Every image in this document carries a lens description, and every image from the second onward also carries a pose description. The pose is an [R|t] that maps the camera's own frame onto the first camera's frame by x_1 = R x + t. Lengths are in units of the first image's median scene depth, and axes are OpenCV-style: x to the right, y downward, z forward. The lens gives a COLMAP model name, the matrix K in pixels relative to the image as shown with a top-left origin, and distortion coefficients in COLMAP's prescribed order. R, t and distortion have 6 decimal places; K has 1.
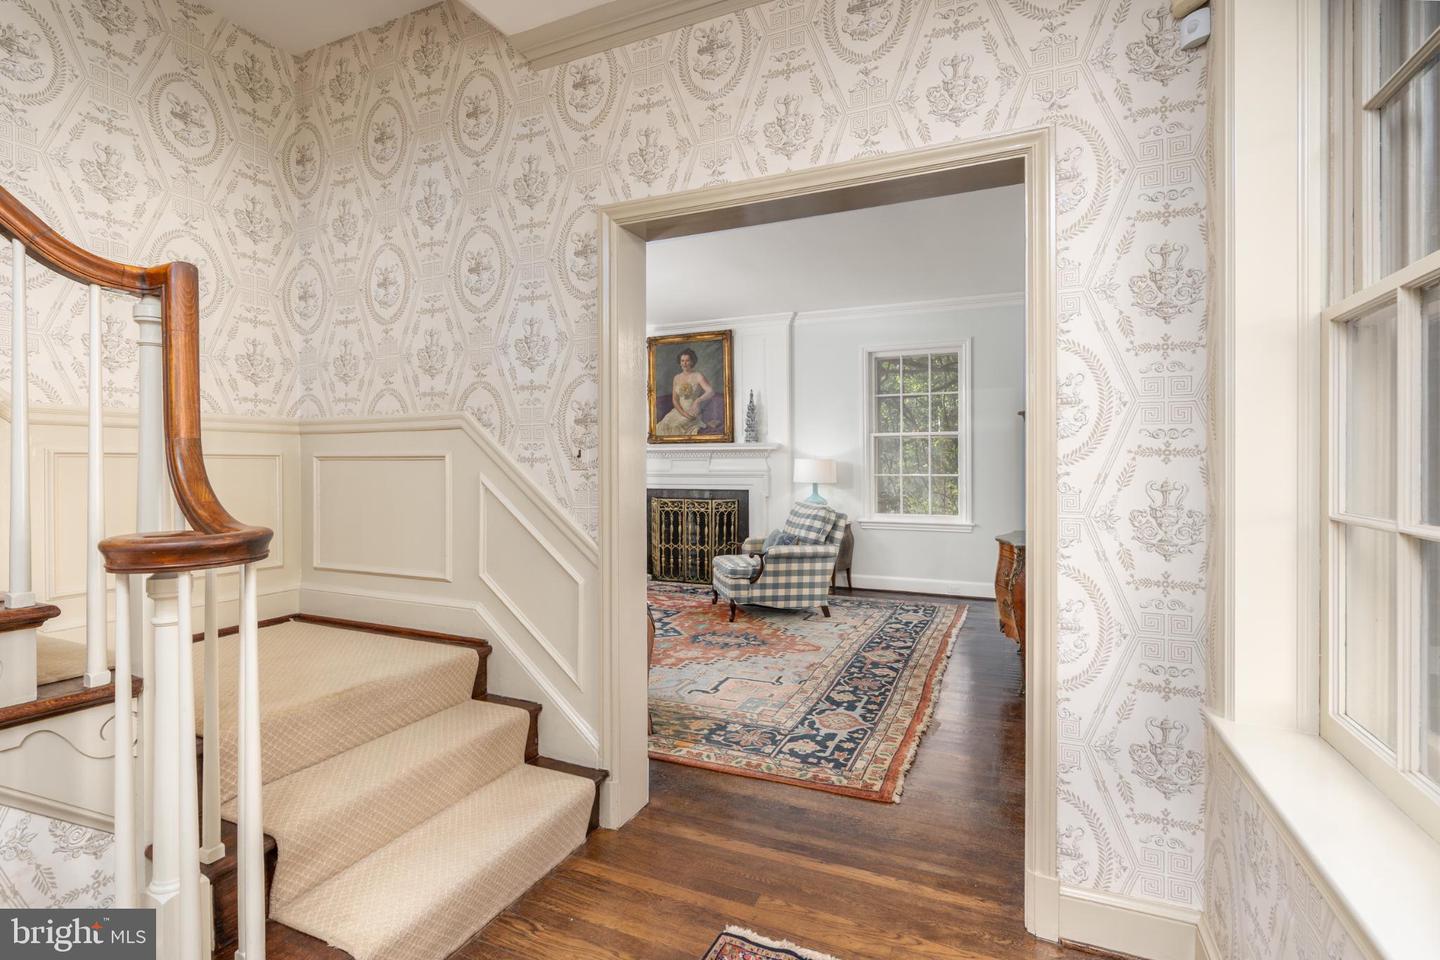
lens RADIAL K [[707.4, 0, 674.6], [0, 707.4, 461.3], [0, 0, 1]] dist [-0.005438, -0.000449]
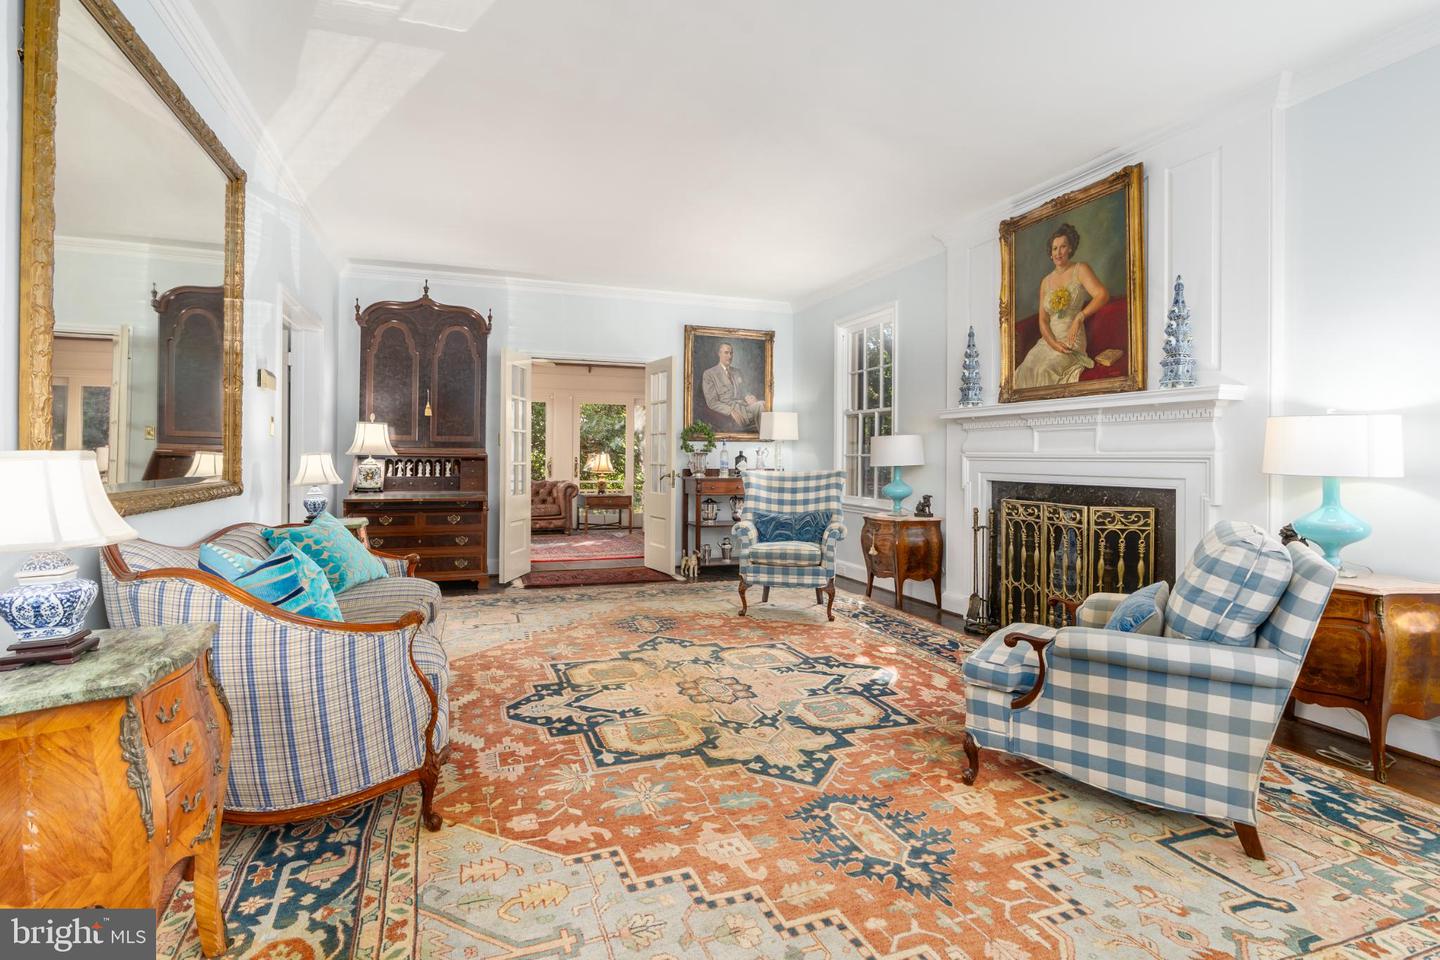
lens RADIAL K [[694.5, 0, 738.0], [0, 694.5, 454.2], [0, 0, 1]] dist [-0.001592, 0.000375]
pose [[0.723203, 0.005113, -0.690616, 0.211228], [-0.007368, 0.999973, -0.000312, 0.019092], [0.690596, 0.005315, 0.723221, 0.456557]]
